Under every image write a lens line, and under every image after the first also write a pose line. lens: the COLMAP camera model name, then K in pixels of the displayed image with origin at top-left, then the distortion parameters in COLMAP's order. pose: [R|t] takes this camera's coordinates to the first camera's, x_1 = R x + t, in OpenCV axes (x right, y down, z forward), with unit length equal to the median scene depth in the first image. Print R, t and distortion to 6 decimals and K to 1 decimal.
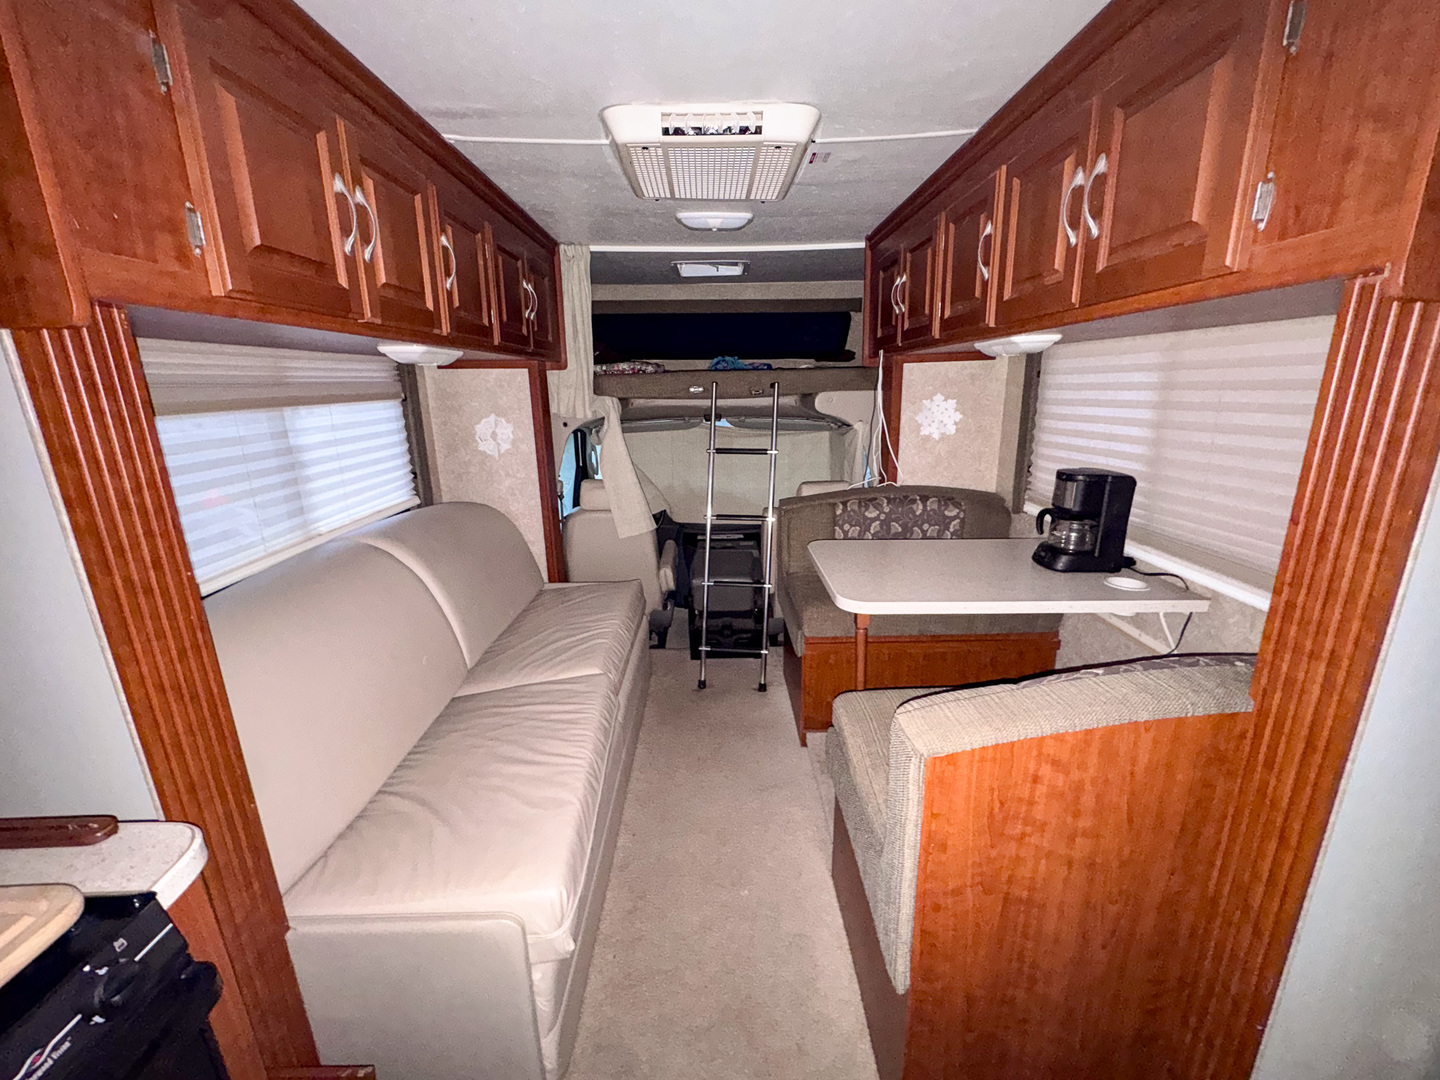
lens RADIAL K [[571.2, 0, 722.3], [0, 571.2, 538.3], [0, 0, 1]] dist [-0.009401, 0.000336]
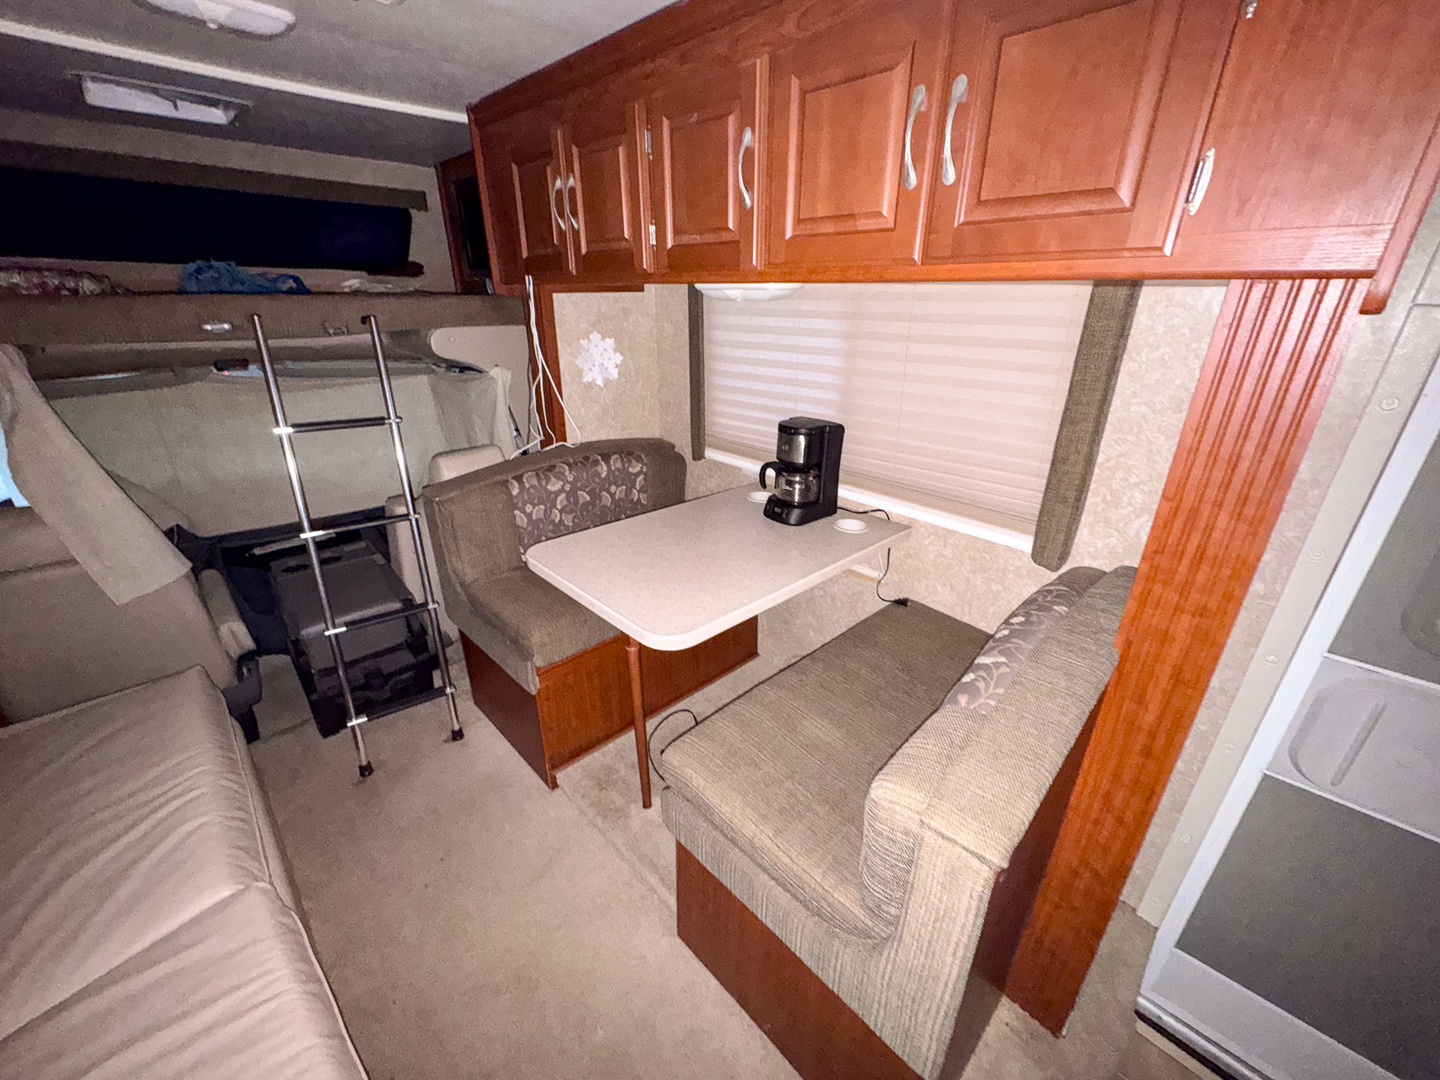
lens RADIAL K [[571.2, 0, 721.5], [0, 571.2, 537.9], [0, 0, 1]] dist [-0.009401, 0.000336]
pose [[0.723789, -0.242861, 0.645870, -0.109866], [0.151207, 0.969088, 0.194948, -0.093806], [-0.673250, -0.043441, 0.738137, 0.233917]]
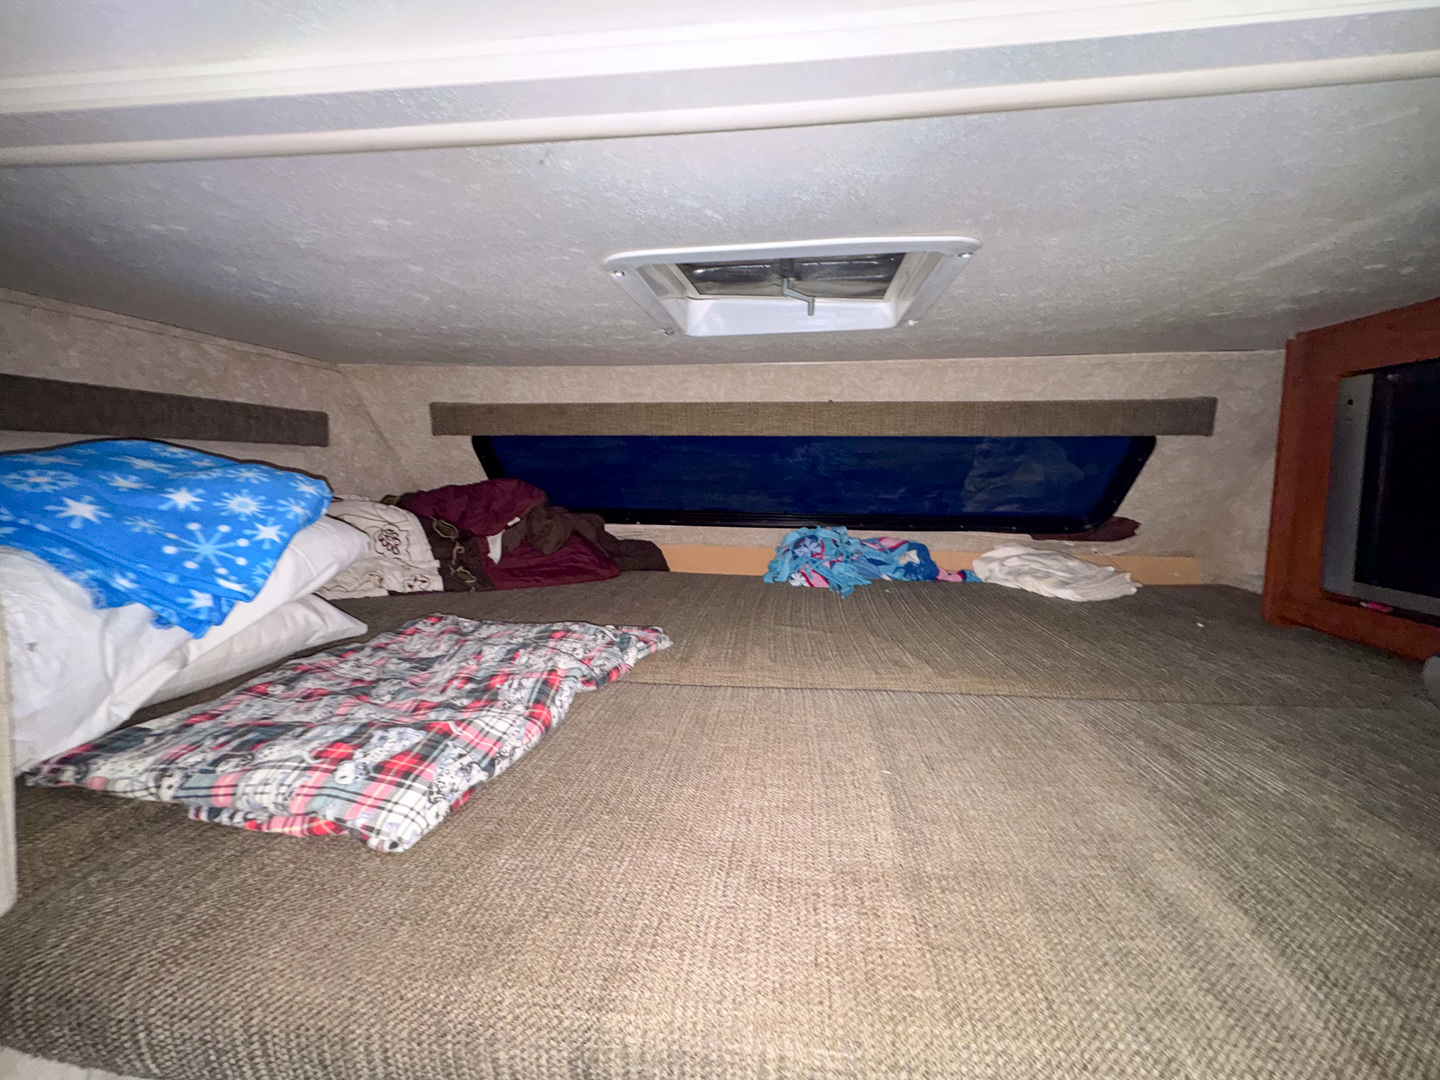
lens RADIAL K [[571.2, 0, 721.5], [0, 571.2, 535.2], [0, 0, 1]] dist [-0.009401, 0.000336]
pose [[0.989760, 0.033757, -0.138695, -0.011072], [-0.053197, 0.988870, -0.138944, -0.420652], [0.132461, 0.144900, 0.980540, 0.965947]]
